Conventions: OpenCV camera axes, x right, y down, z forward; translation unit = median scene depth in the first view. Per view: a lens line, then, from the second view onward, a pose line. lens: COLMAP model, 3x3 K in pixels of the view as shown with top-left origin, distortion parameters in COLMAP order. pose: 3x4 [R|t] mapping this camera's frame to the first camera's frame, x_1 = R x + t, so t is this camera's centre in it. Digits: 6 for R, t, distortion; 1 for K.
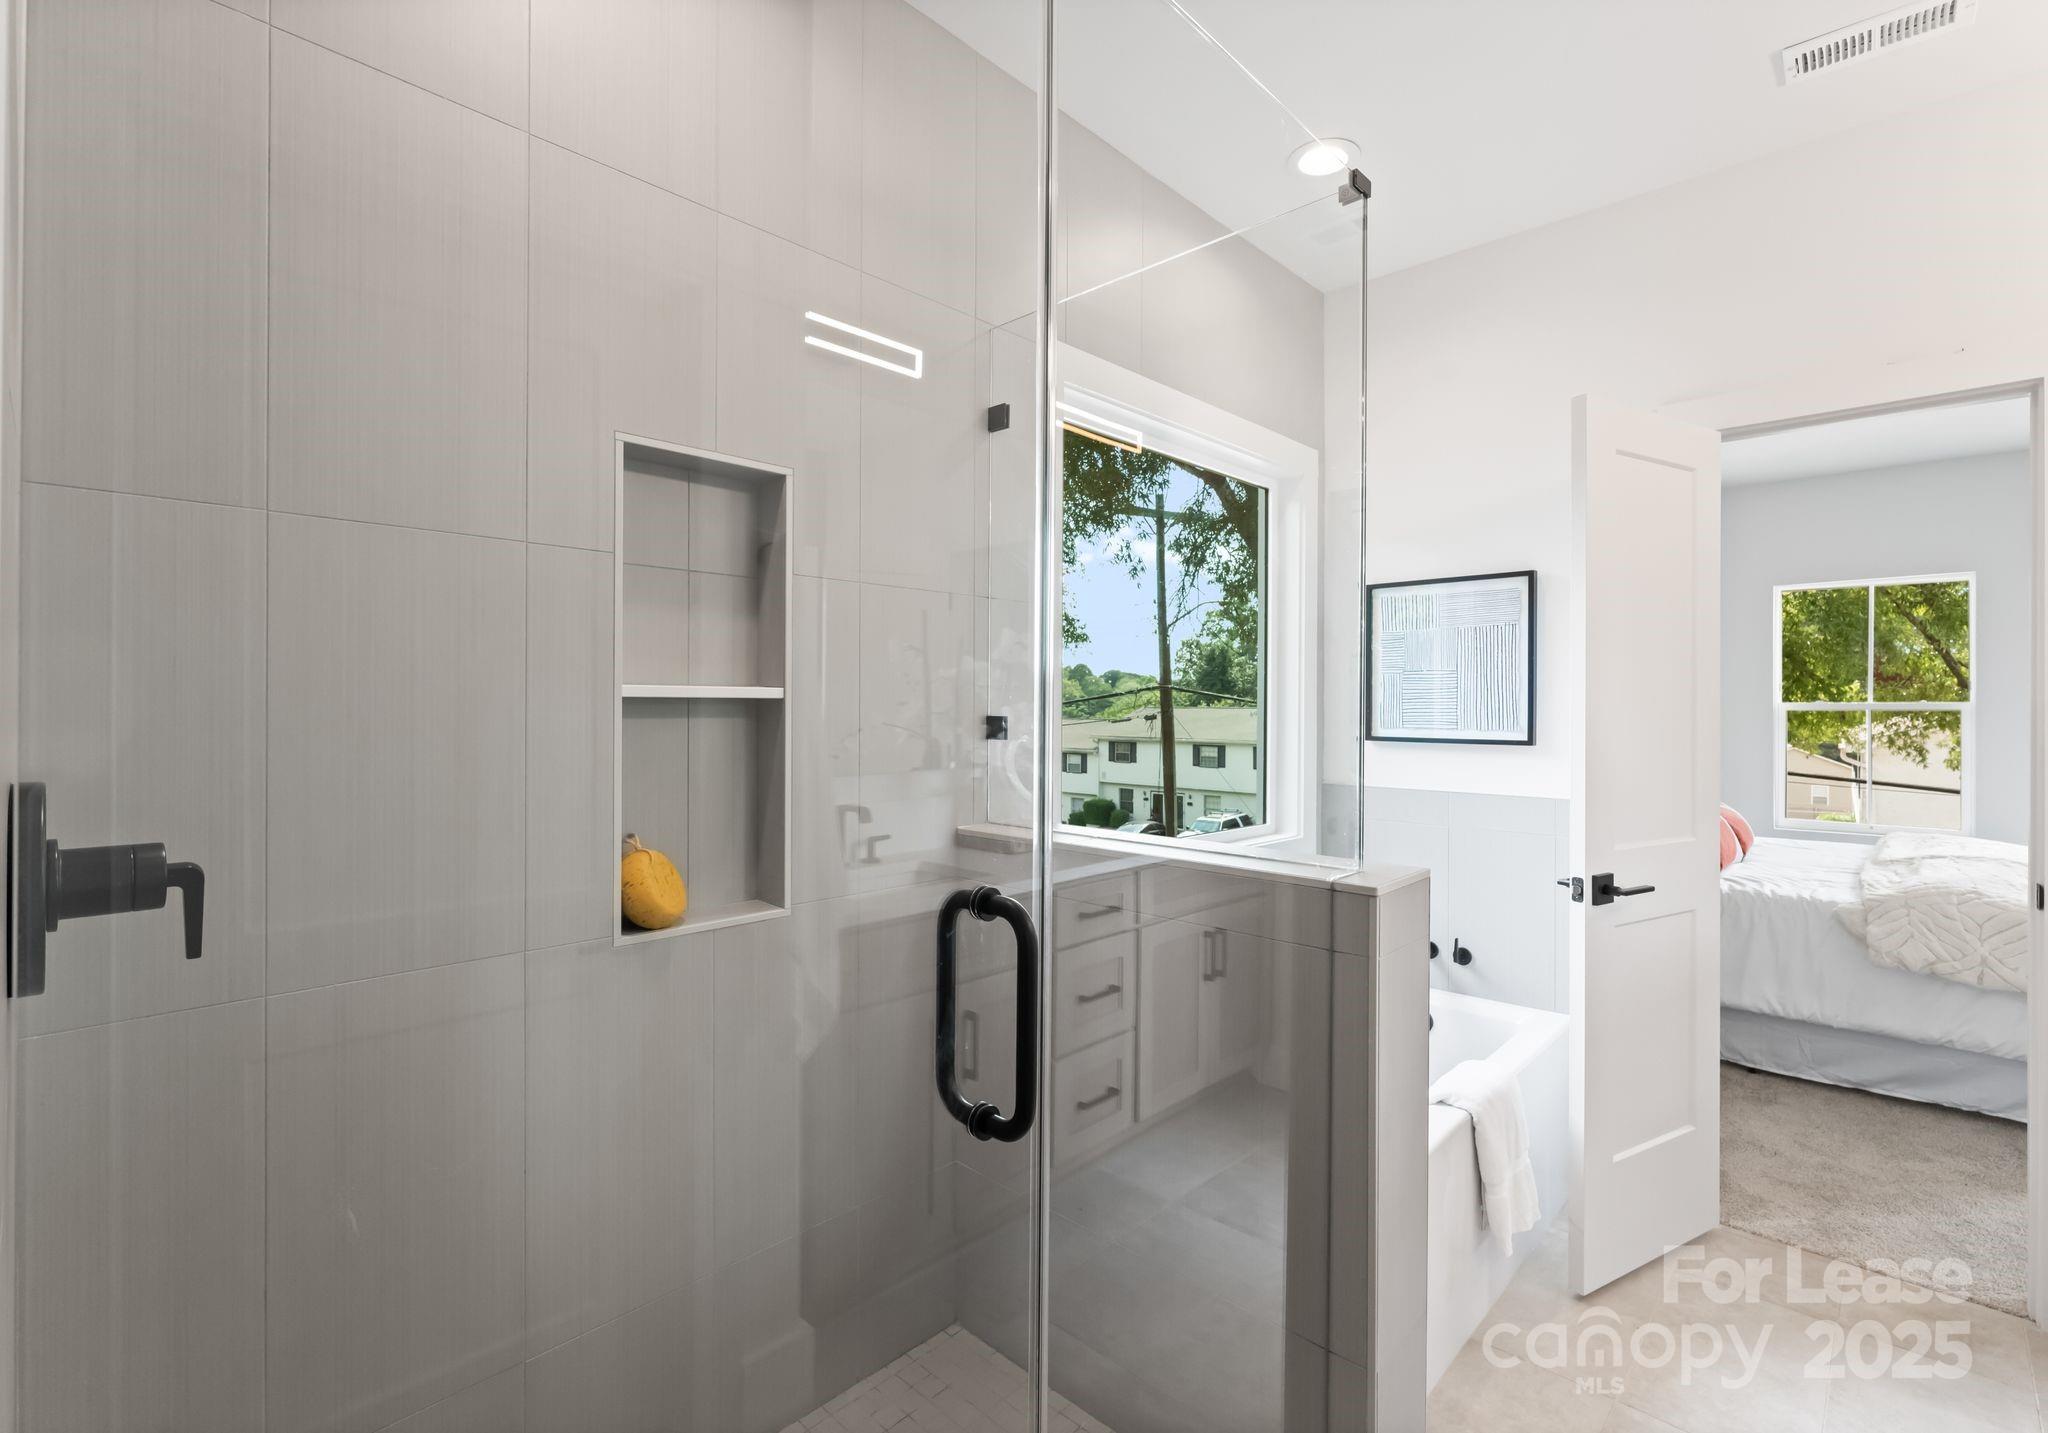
lens RADIAL K [[951.9, 0, 1059.8], [0, 951.9, 698.9], [0, 0, 1]] dist [-0.002022, -0.000045]
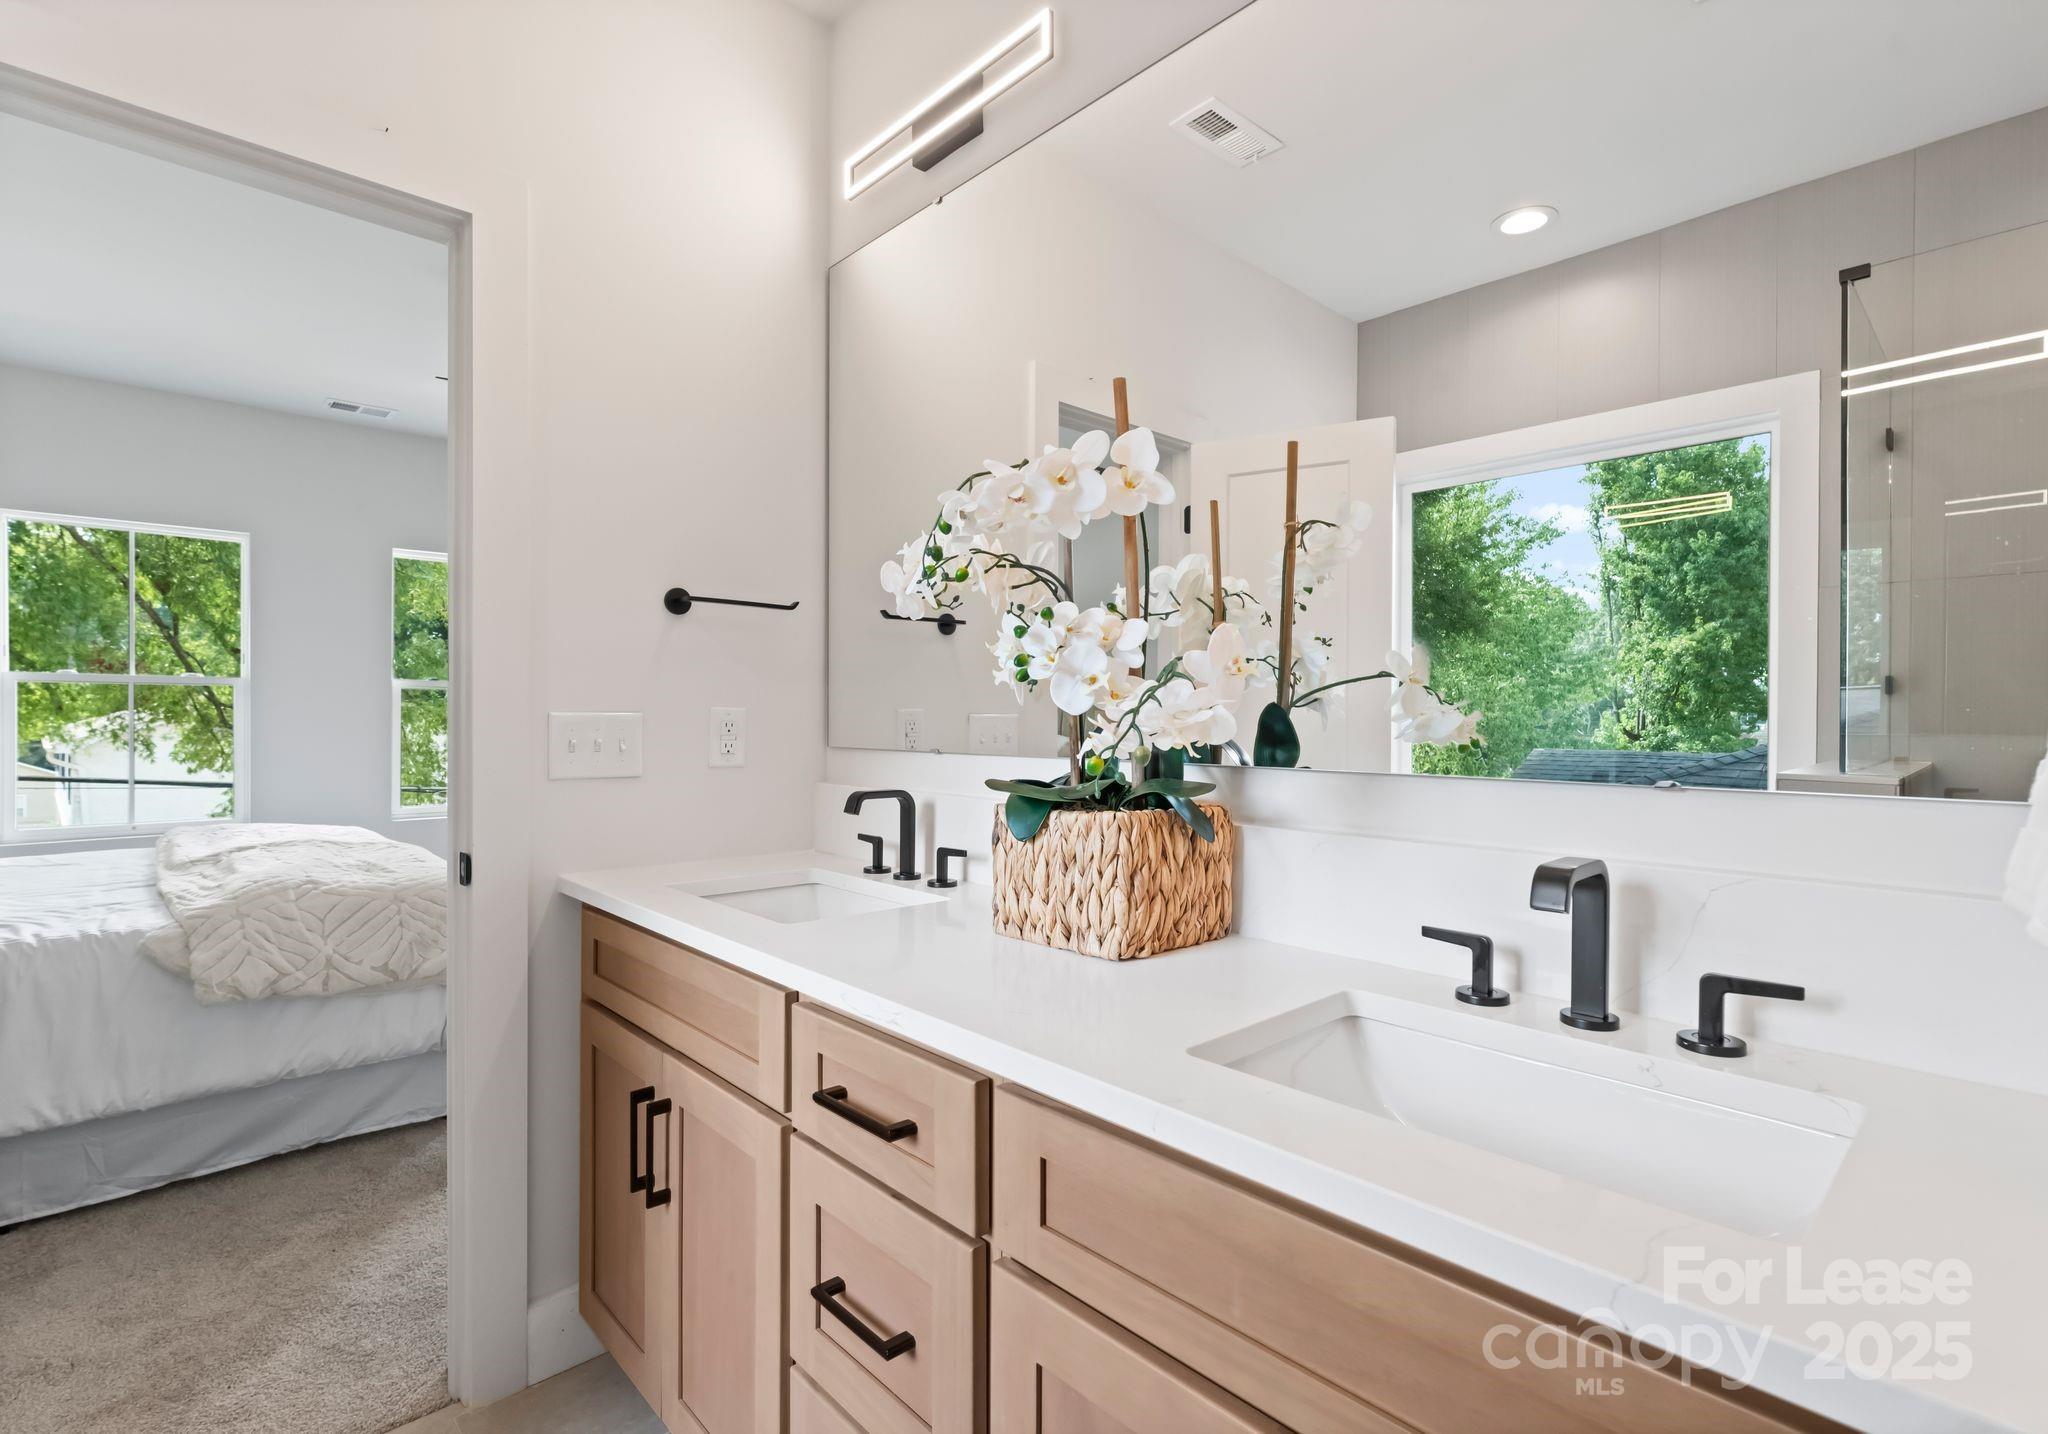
lens RADIAL K [[998.2, 0, 1024.0], [0, 998.2, 717.0], [0, 0, 1]] dist [-0.000593, 0.001501]
pose [[0.105184, -0.012355, 0.994376, 0.158434], [-0.008889, 0.999871, 0.013363, 0.041500], [-0.994413, -0.010244, 0.105061, 0.283581]]
